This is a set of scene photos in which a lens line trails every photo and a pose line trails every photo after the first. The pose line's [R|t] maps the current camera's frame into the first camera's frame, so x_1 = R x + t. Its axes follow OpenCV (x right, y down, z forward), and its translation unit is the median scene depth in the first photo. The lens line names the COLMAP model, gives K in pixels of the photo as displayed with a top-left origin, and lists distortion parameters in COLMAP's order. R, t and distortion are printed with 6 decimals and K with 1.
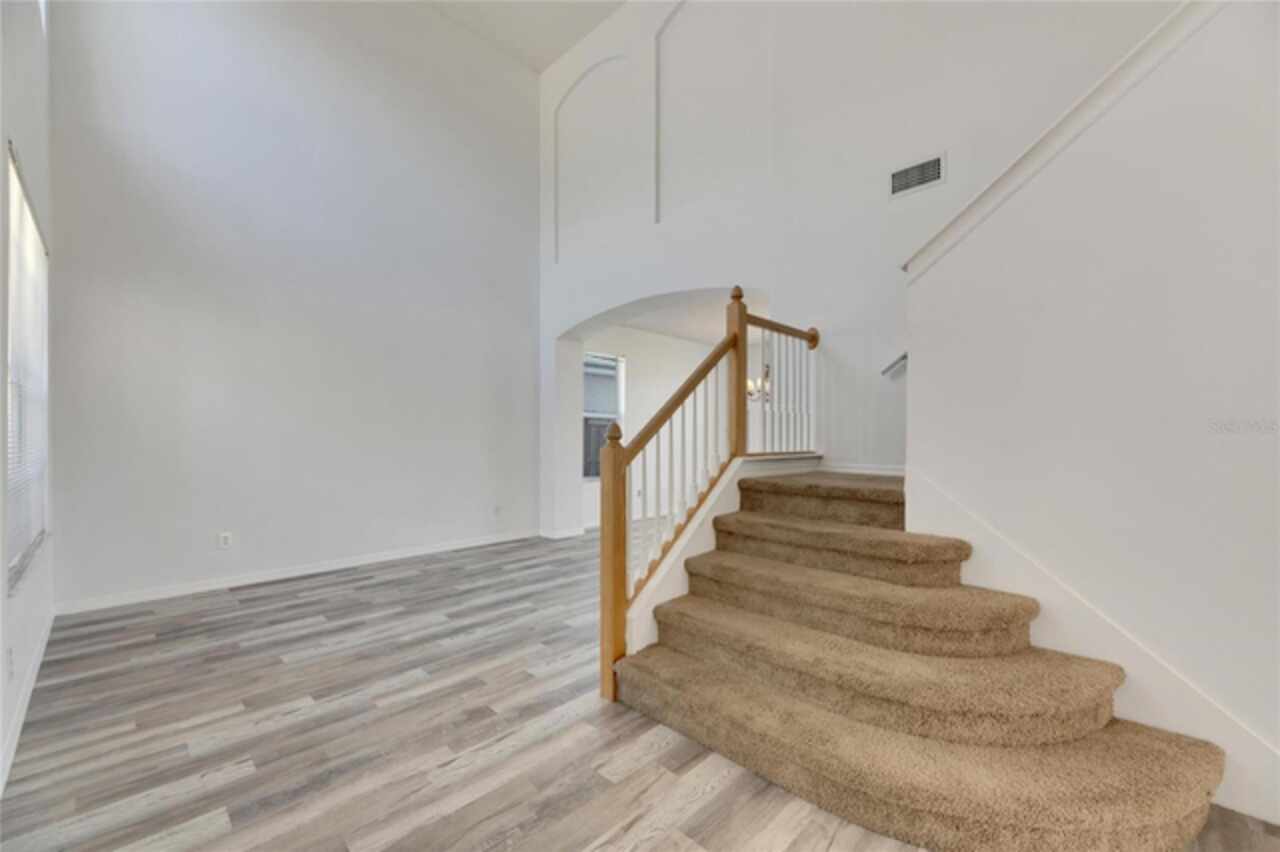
lens RADIAL K [[515.8, 0, 641.4], [0, 515.8, 429.6], [0, 0, 1]] dist [0.001774, -0.000129]
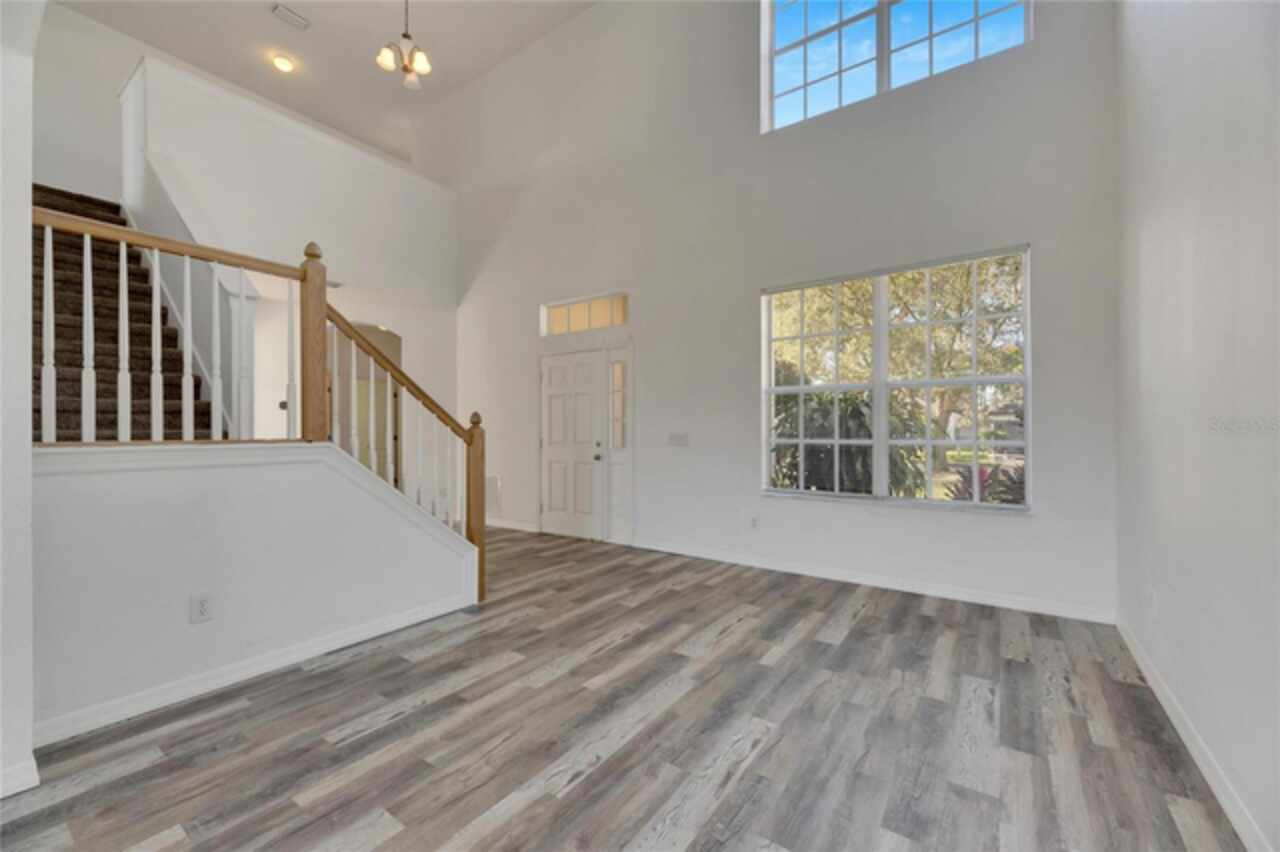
lens RADIAL K [[515.8, 0, 641.4], [0, 515.8, 429.6], [0, 0, 1]] dist [0.001774, -0.000129]
pose [[-0.985630, -0.002197, -0.168904, -0.193112], [0.000283, 0.999893, -0.014656, 0.041307], [0.168918, -0.014493, -0.985524, 1.806713]]
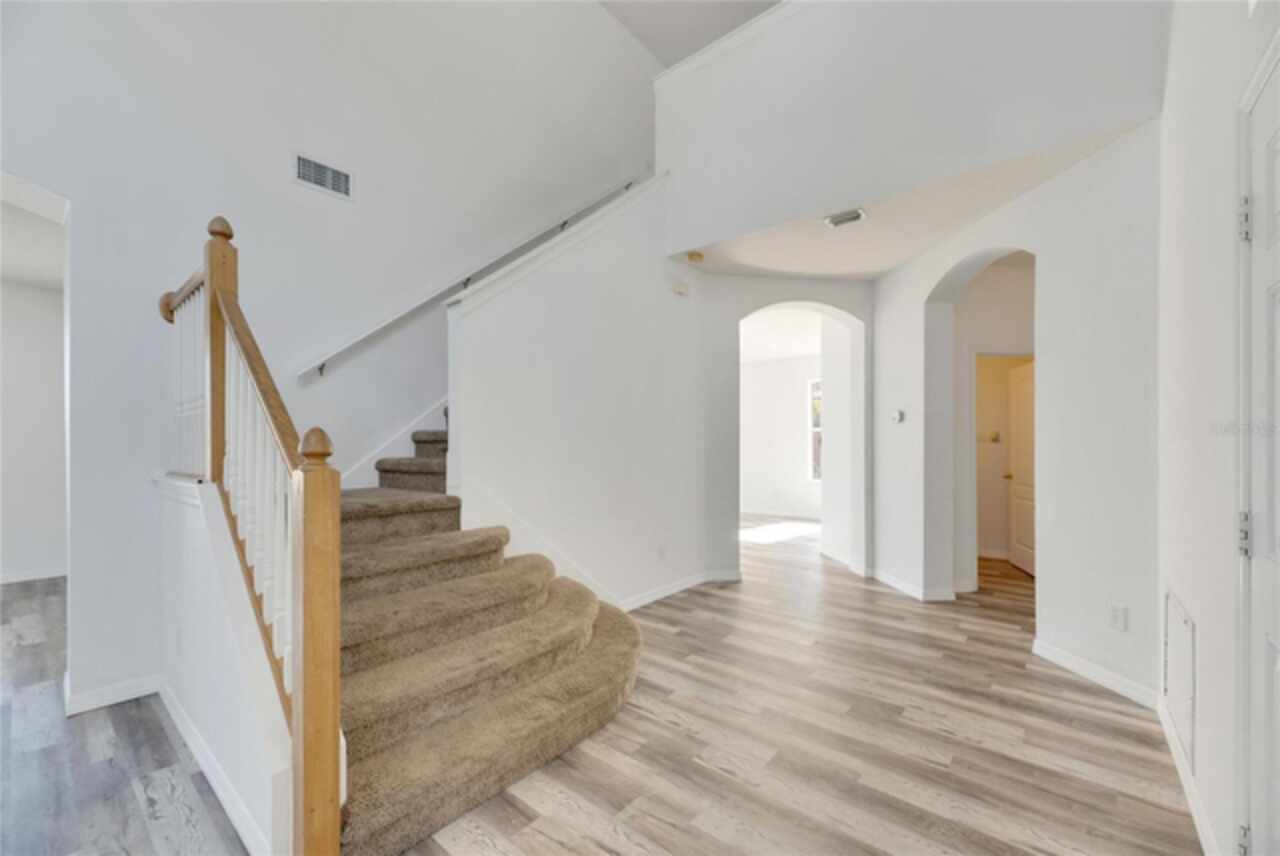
lens RADIAL K [[512.0, 0, 642.7], [0, 512.0, 446.8], [0, 0, 1]] dist [0.013243, -0.000278]
pose [[-0.086148, -0.003938, 0.996275, -0.477186], [-0.008344, 0.999960, 0.003232, 0.001132], [-0.996247, -0.008035, -0.086178, 0.497090]]
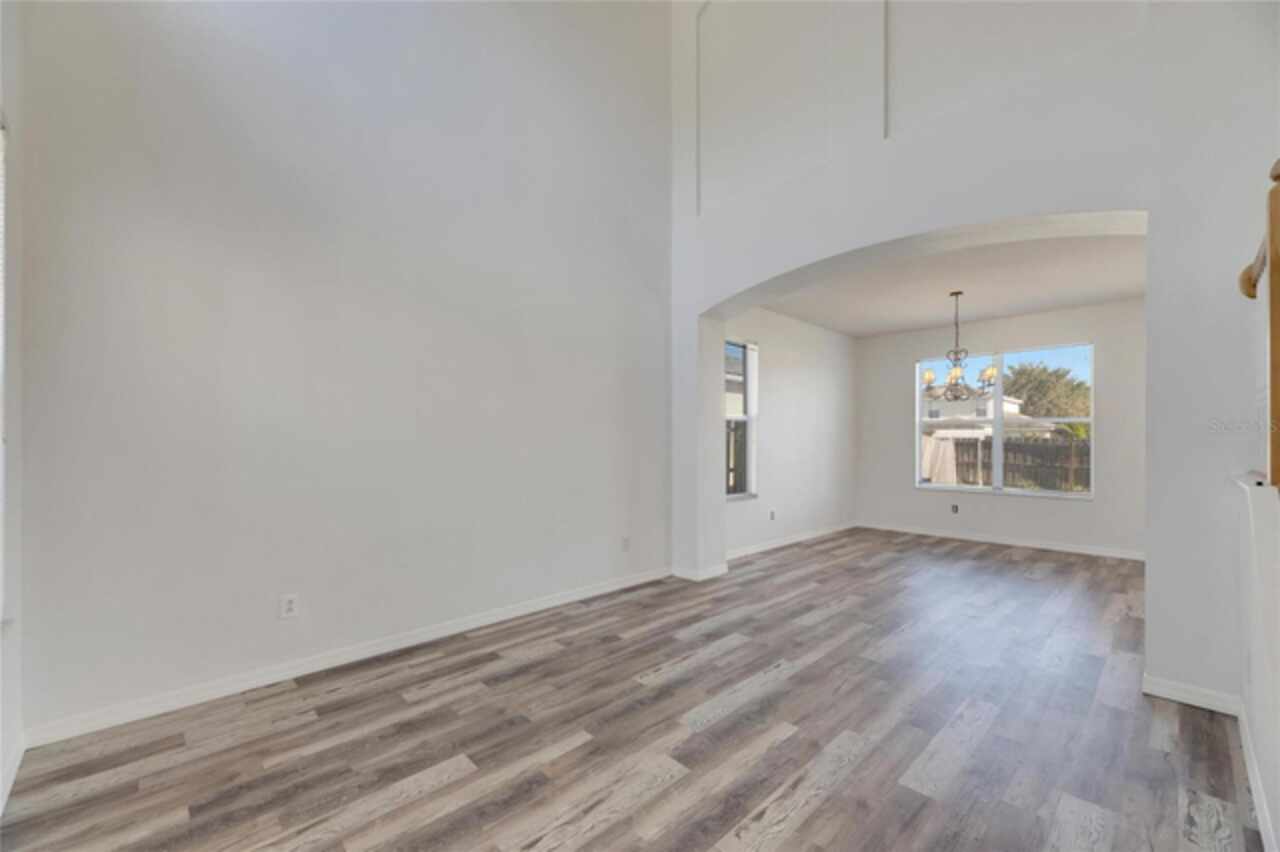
lens RADIAL K [[512.2, 0, 637.0], [0, 512.2, 432.0], [0, 0, 1]] dist [0.000639, -0.000195]
pose [[0.999406, -0.005970, -0.033928, -0.414854], [0.005581, 0.999918, -0.011525, 0.001380], [0.033994, 0.011329, 0.999358, 0.436698]]
